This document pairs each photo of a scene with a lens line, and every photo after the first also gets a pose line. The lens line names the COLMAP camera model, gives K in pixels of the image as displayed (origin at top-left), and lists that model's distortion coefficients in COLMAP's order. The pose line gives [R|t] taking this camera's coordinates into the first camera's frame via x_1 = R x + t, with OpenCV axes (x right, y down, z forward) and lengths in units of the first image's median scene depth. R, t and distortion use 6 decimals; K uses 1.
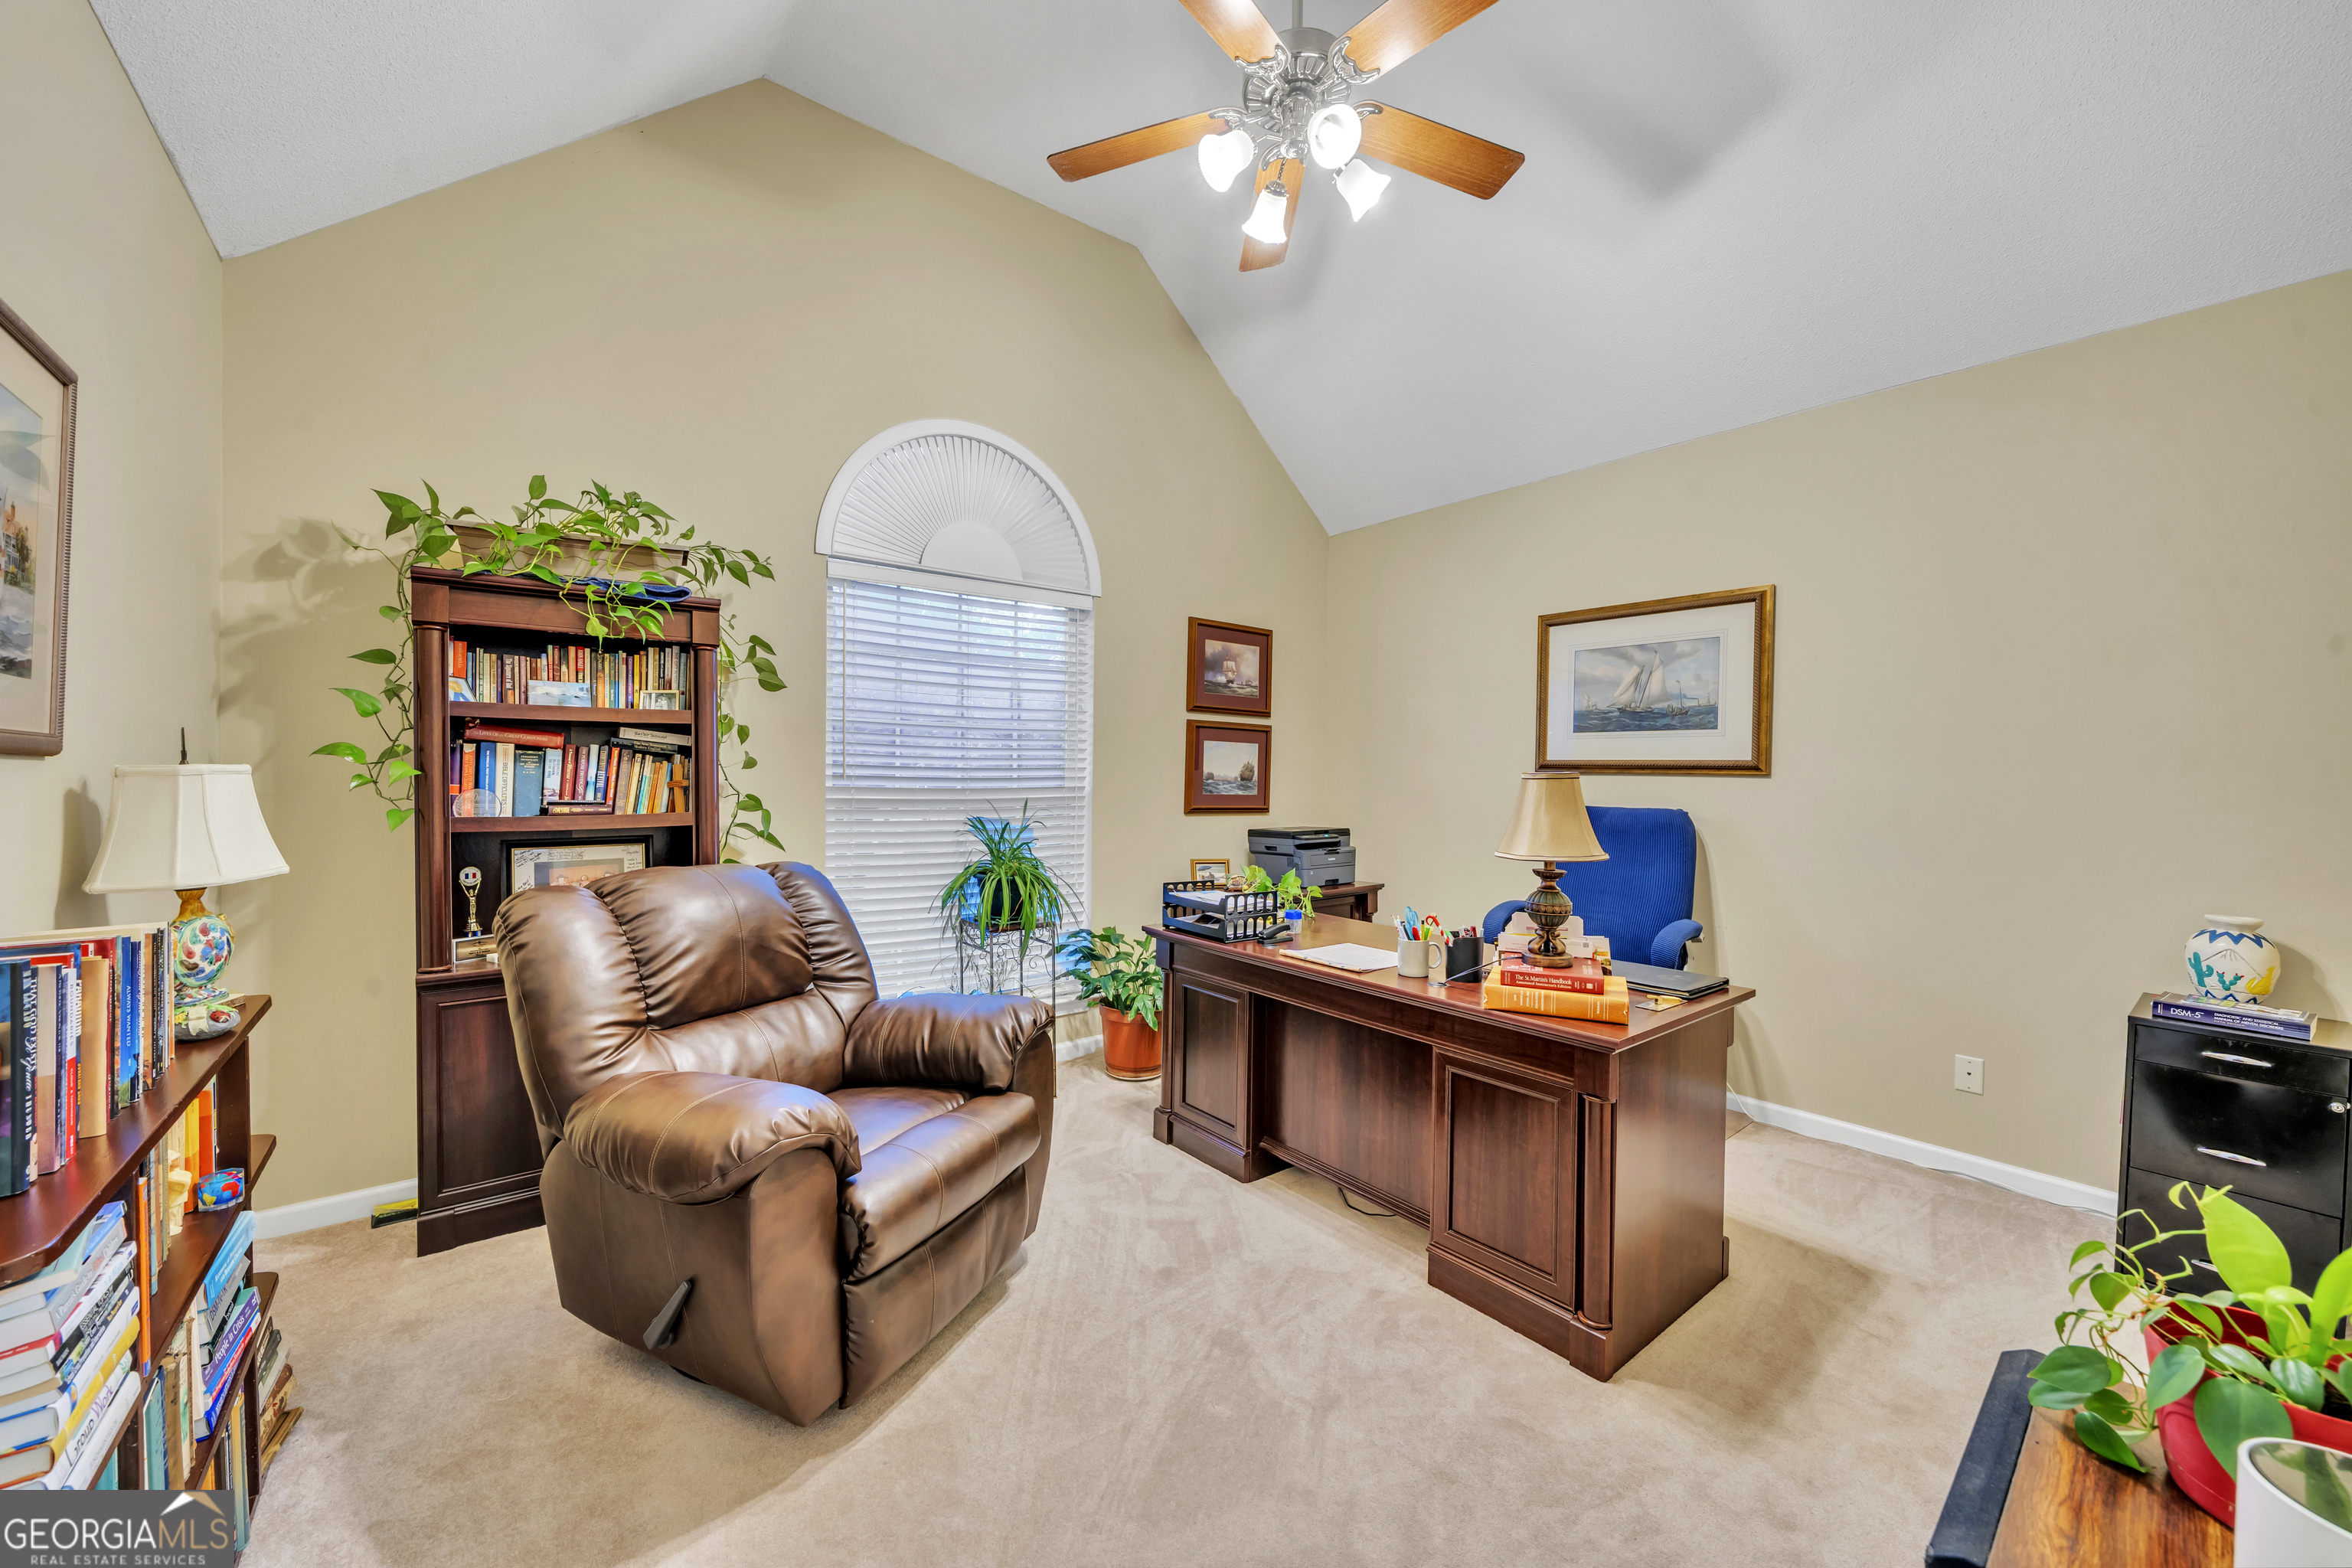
lens RADIAL K [[874.9, 0, 1163.1], [0, 874.9, 783.9], [0, 0, 1]] dist [-0.000396, -0.000045]
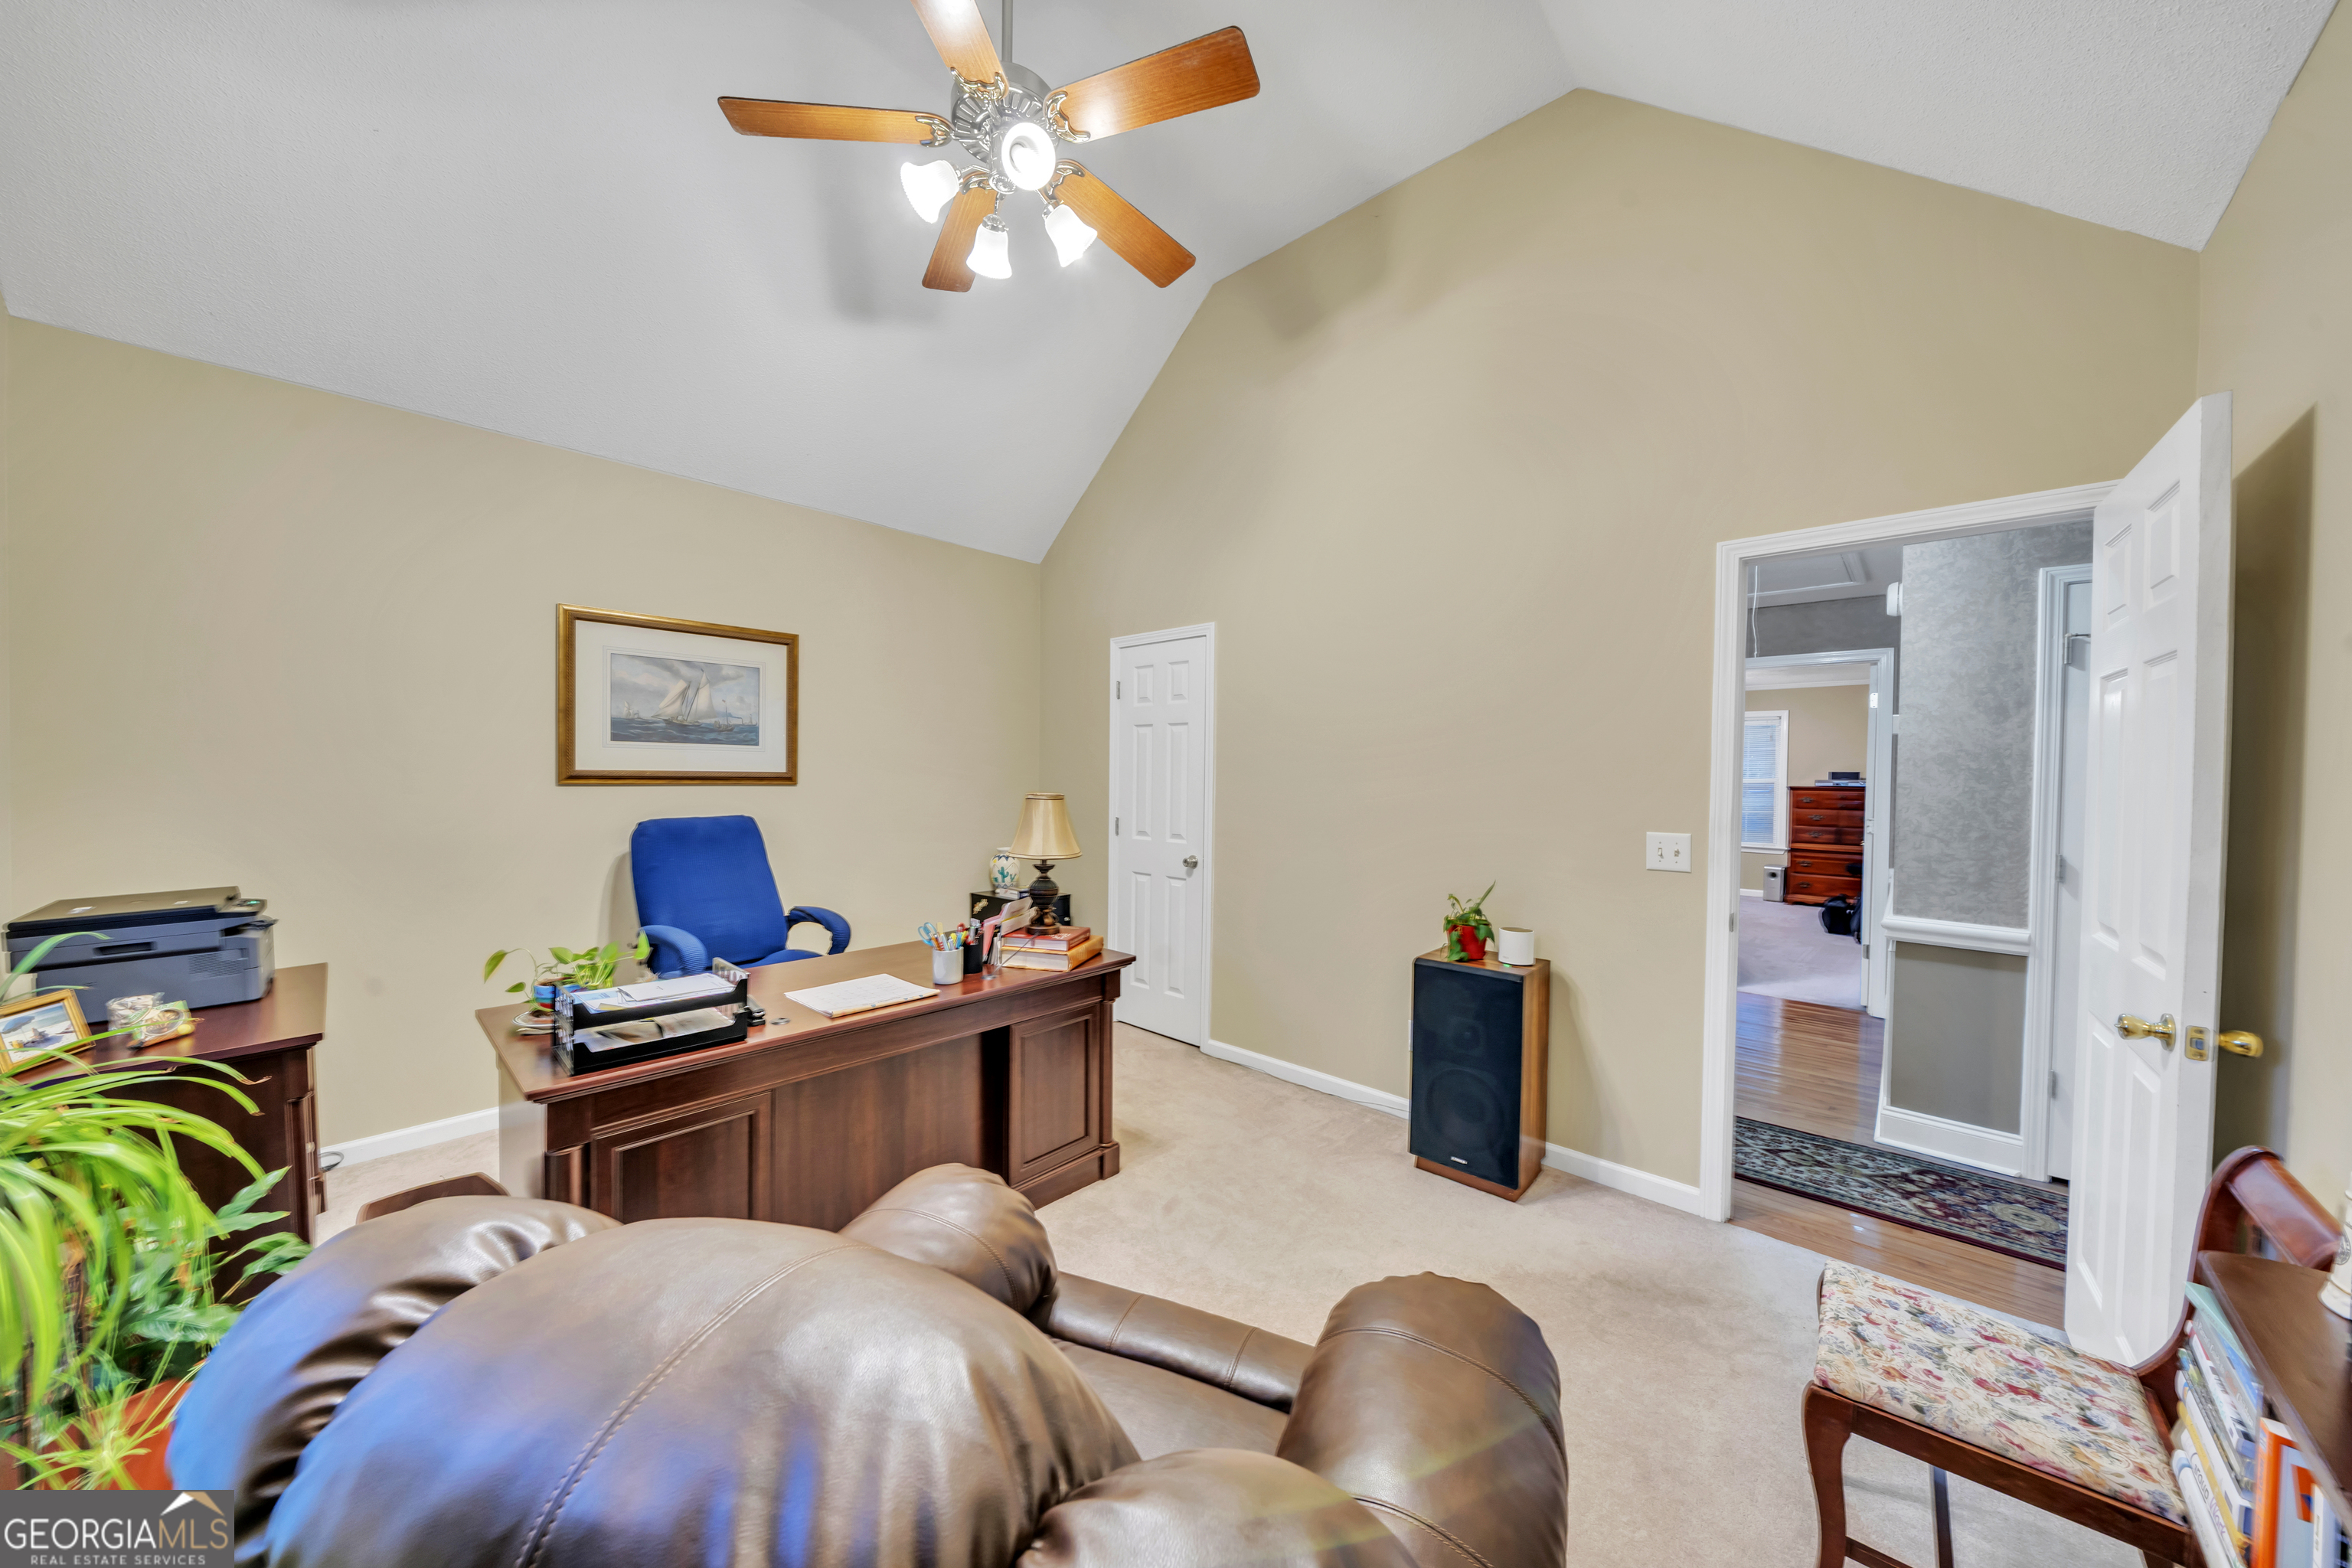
lens RADIAL K [[874.9, 0, 1163.1], [0, 874.9, 783.9], [0, 0, 1]] dist [-0.000396, -0.000045]
pose [[-0.189074, -0.032845, 0.981413, -0.611475], [-0.003276, 0.999456, 0.032818, -0.049214], [-0.981957, 0.002990, -0.189079, 0.653985]]
